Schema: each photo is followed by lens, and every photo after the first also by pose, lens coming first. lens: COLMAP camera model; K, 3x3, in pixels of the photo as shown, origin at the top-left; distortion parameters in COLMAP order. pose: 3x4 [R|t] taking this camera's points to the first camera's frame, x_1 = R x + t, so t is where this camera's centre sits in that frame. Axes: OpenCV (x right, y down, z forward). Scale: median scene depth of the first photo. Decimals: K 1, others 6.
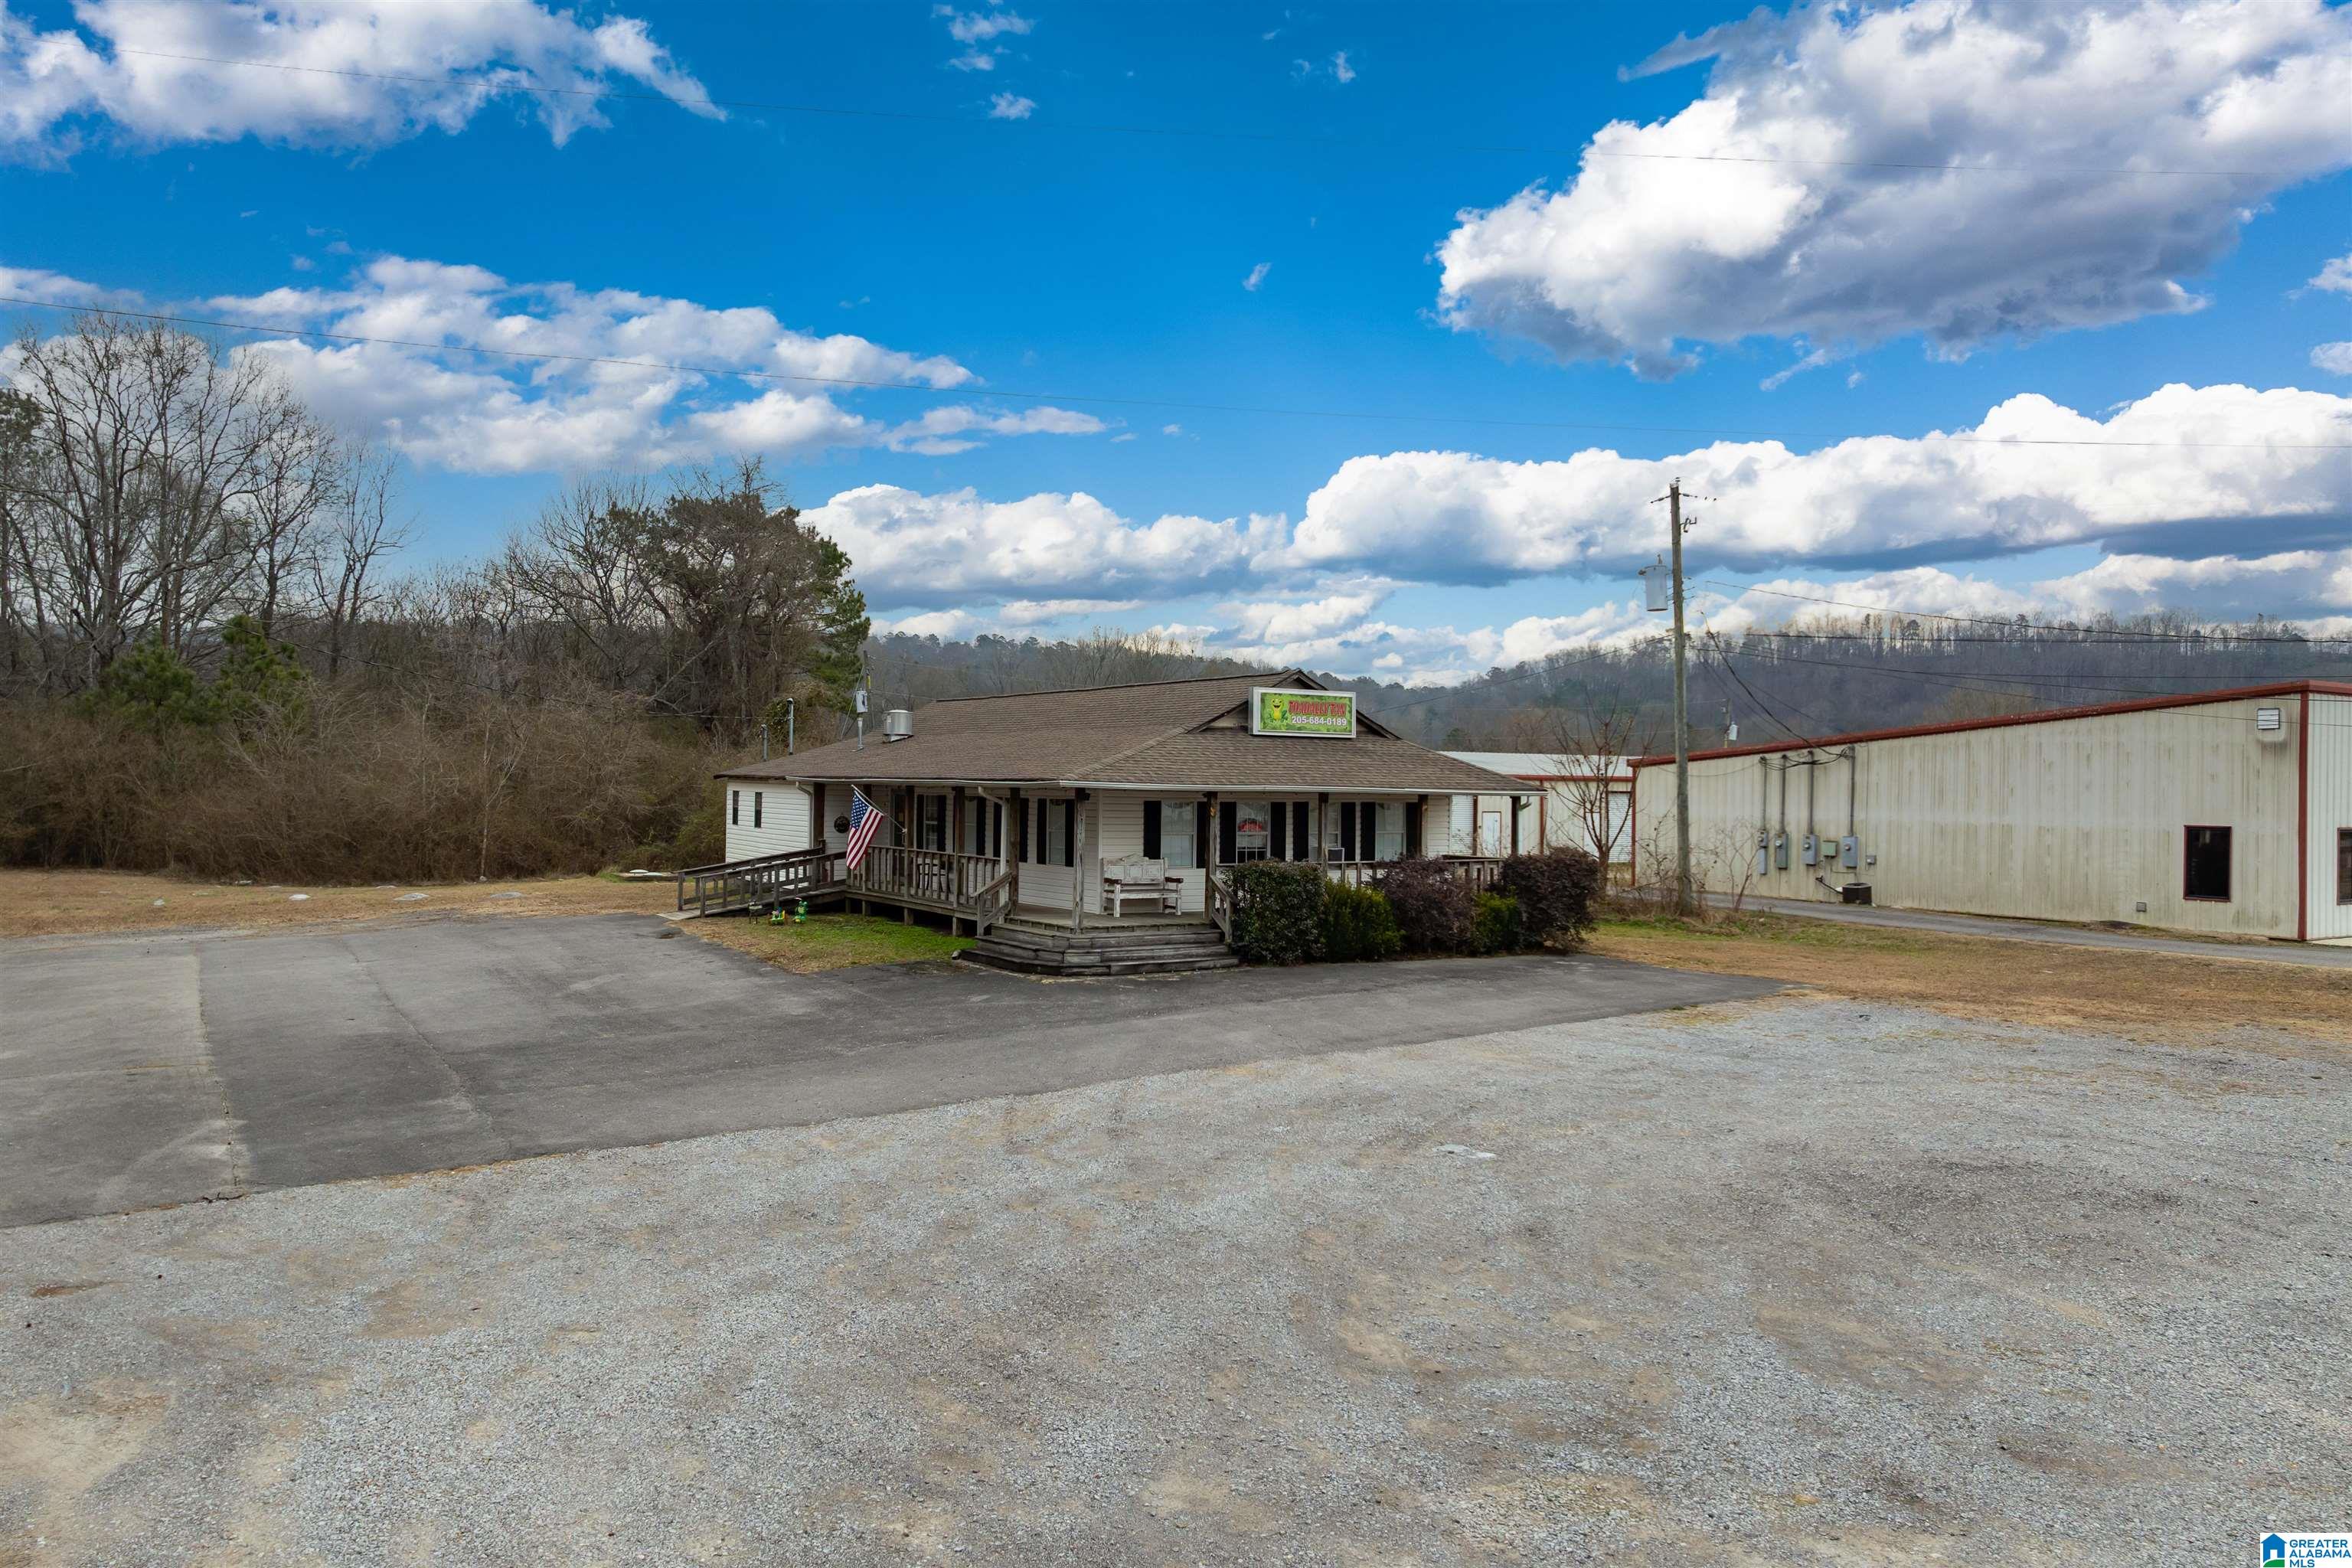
lens RADIAL K [[1723.6, 0, 1253.8], [0, 1723.6, 783.0], [0, 0, 1]] dist [-0.017015, -0.005084]
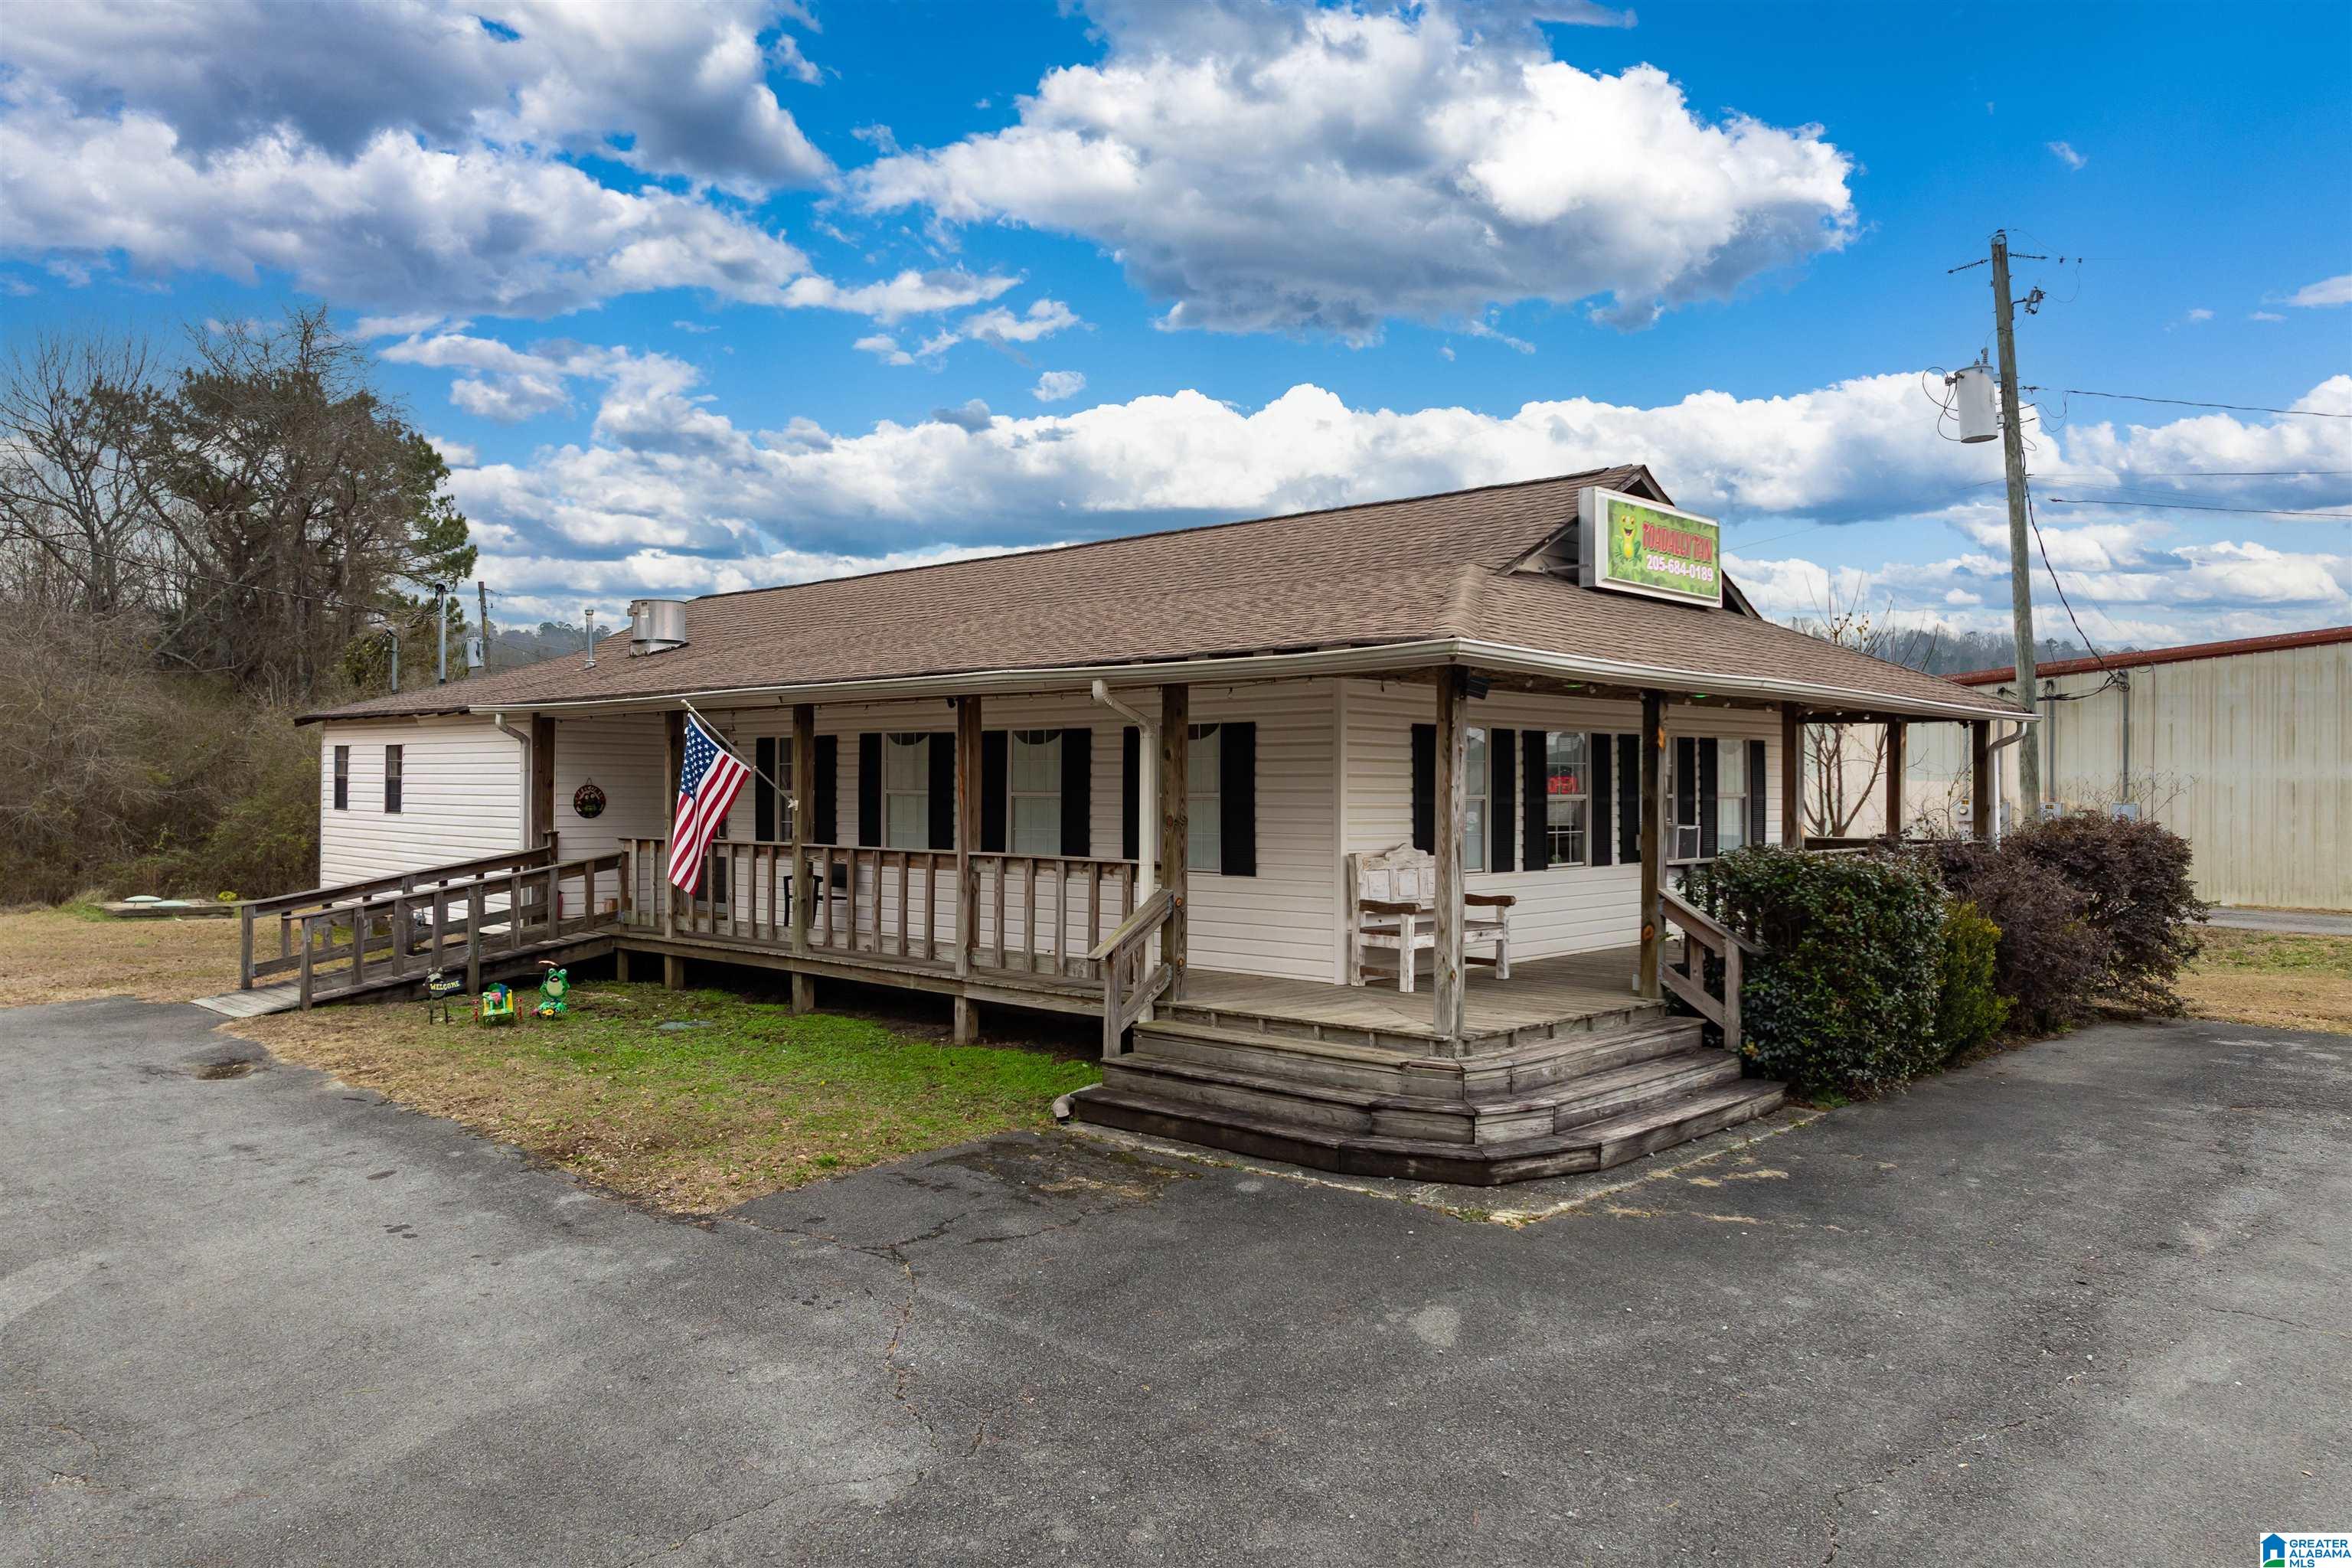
lens RADIAL K [[1644.9, 0, 1191.0], [0, 1644.9, 778.6], [0, 0, 1]] dist [-0.035614, 0.004562]
pose [[0.972748, -0.009880, 0.231655, -0.179883], [0.010703, 0.999940, -0.002298, 0.020563], [-0.231618, 0.004715, 0.972795, 0.496674]]
